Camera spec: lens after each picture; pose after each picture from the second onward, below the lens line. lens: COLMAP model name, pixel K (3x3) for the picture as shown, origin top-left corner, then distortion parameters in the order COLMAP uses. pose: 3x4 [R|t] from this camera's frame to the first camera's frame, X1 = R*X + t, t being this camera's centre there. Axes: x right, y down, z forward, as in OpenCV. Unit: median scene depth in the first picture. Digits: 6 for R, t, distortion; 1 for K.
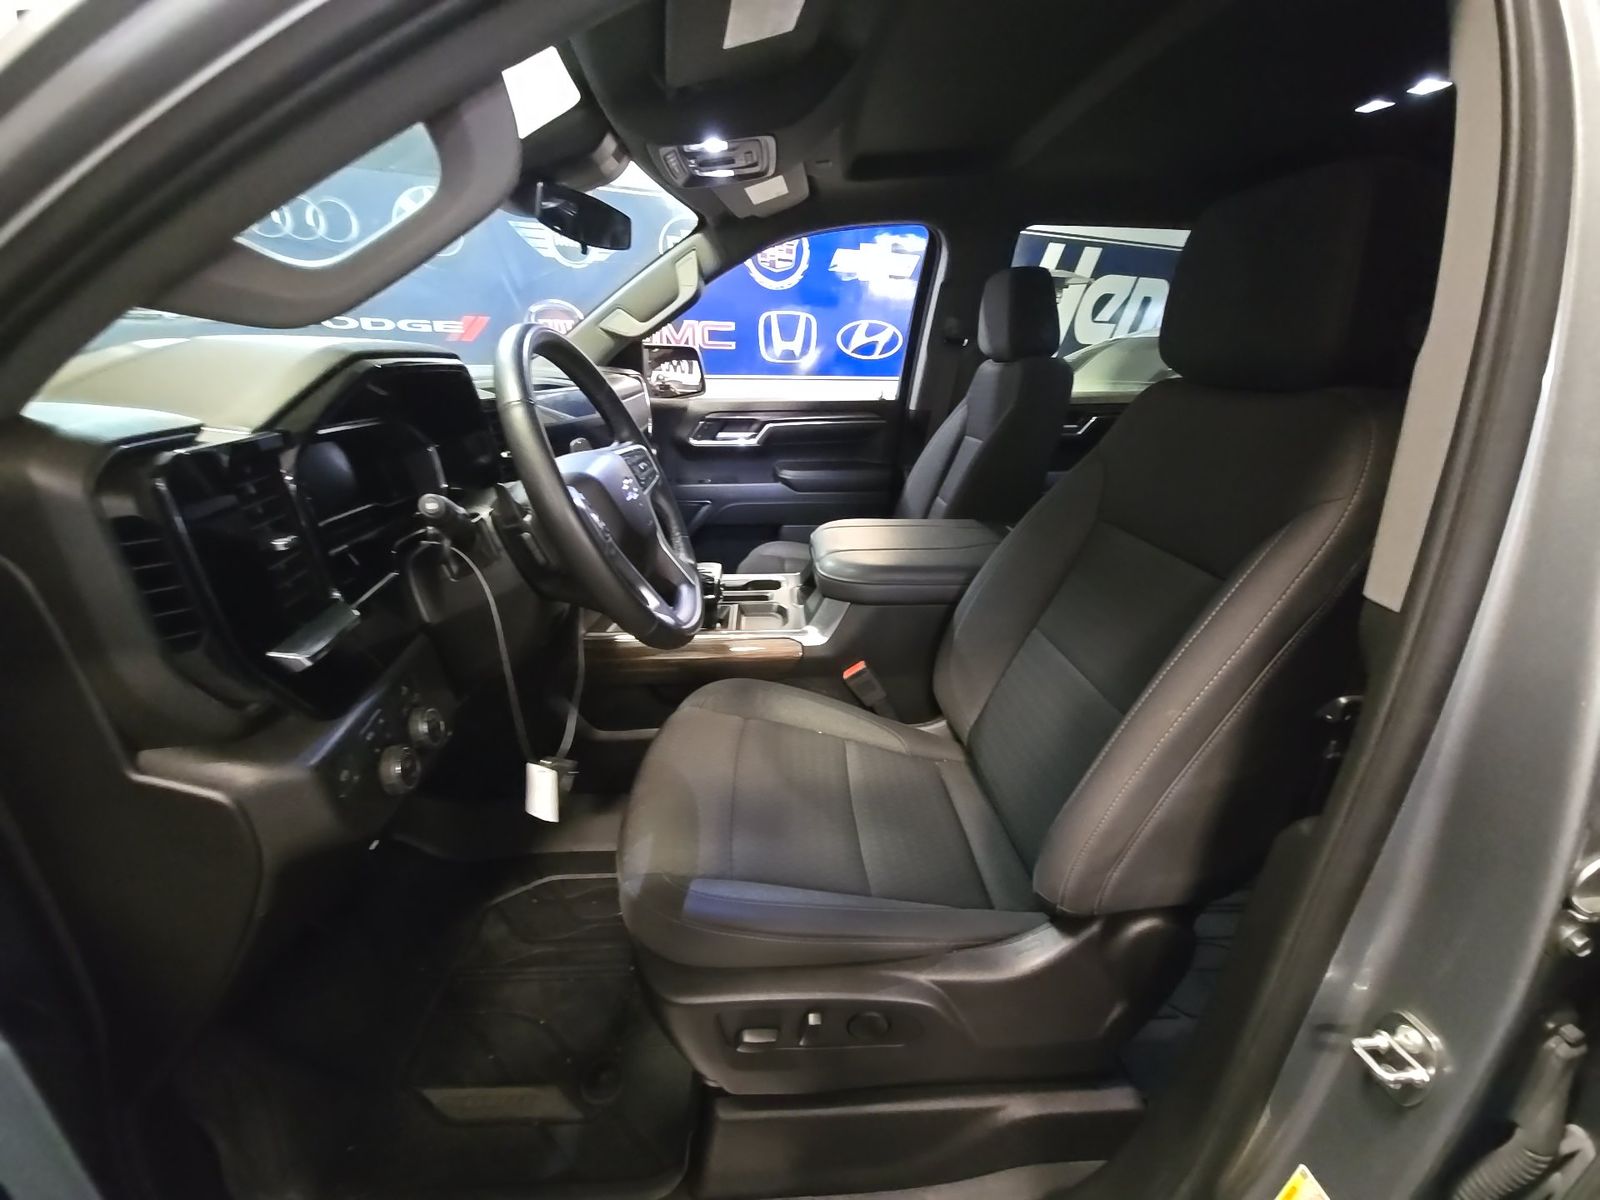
lens RADIAL K [[673.3, 0, 801.6], [0, 673.3, 599.2], [0, 0, 1]] dist [0.011678, -0.008112]
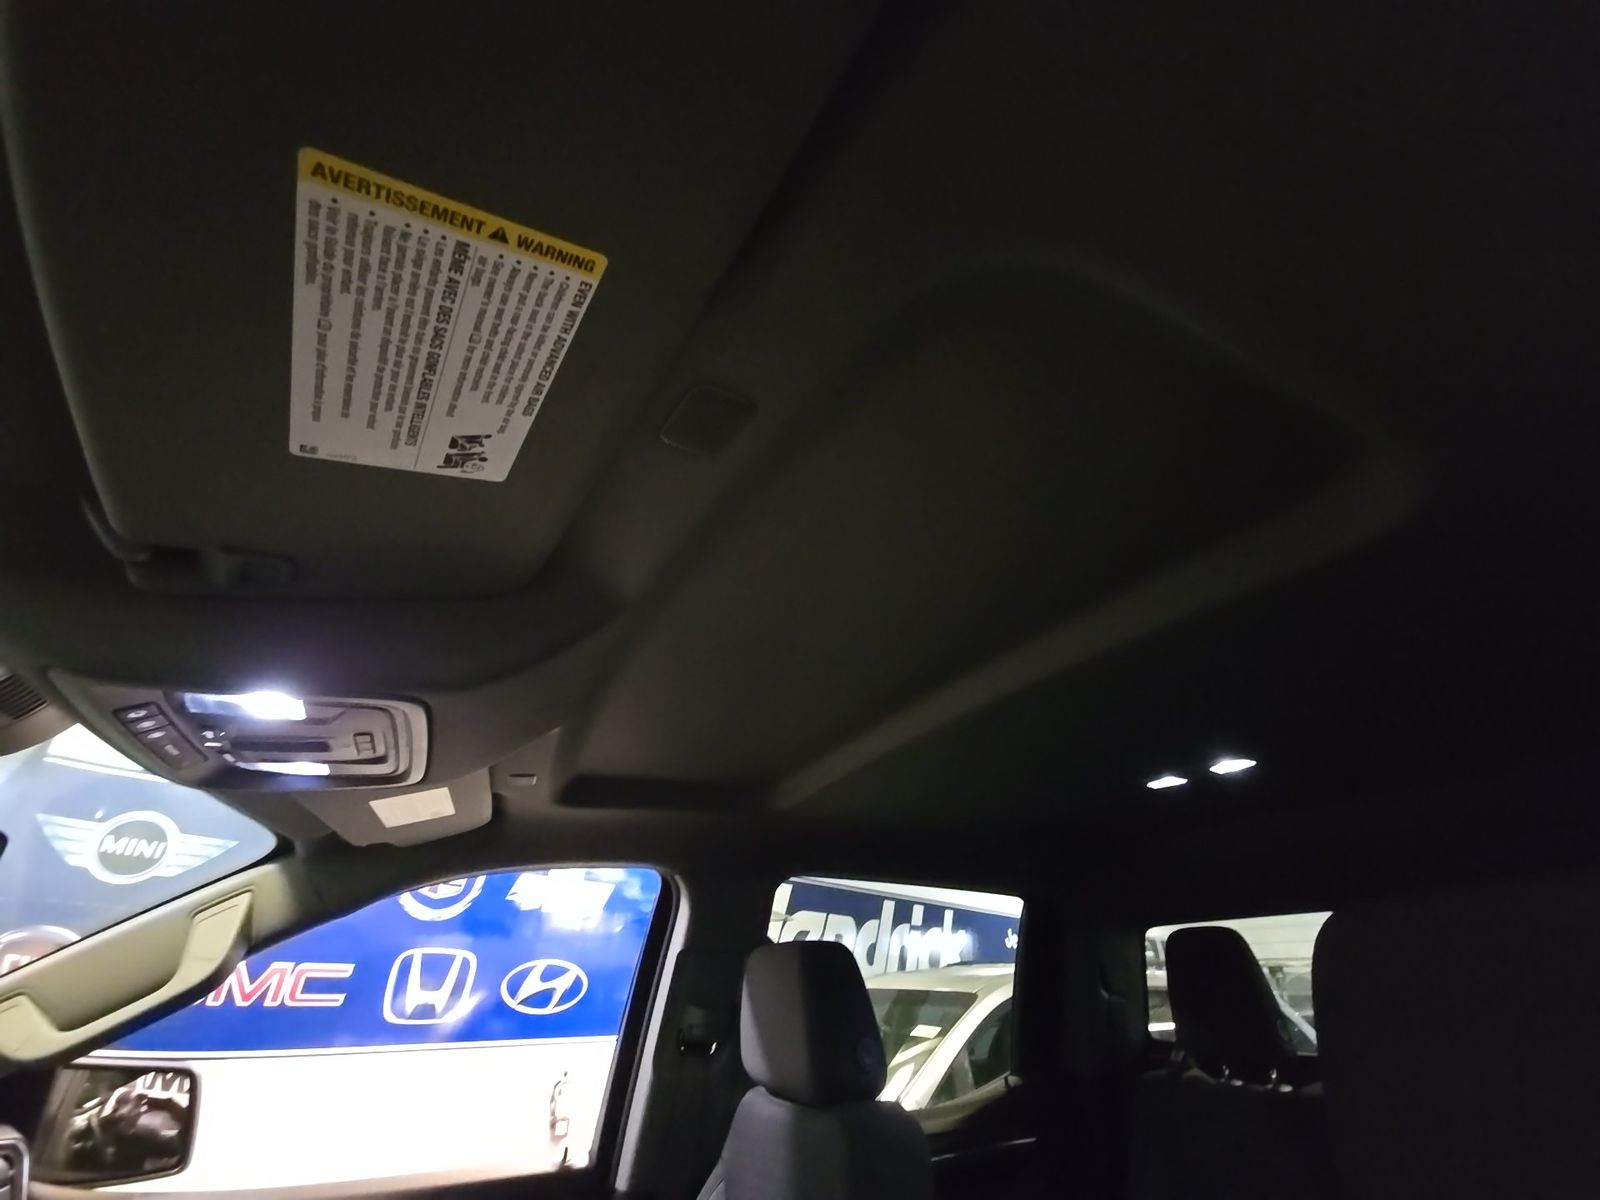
lens RADIAL K [[673.3, 0, 810.4], [0, 673.3, 599.4], [0, 0, 1]] dist [0.011678, -0.008112]
pose [[0.909175, 0.198654, 0.365975, 0.009550], [0.149980, 0.663671, -0.732835, -0.182320], [-0.388468, 0.721164, 0.573599, 0.298852]]
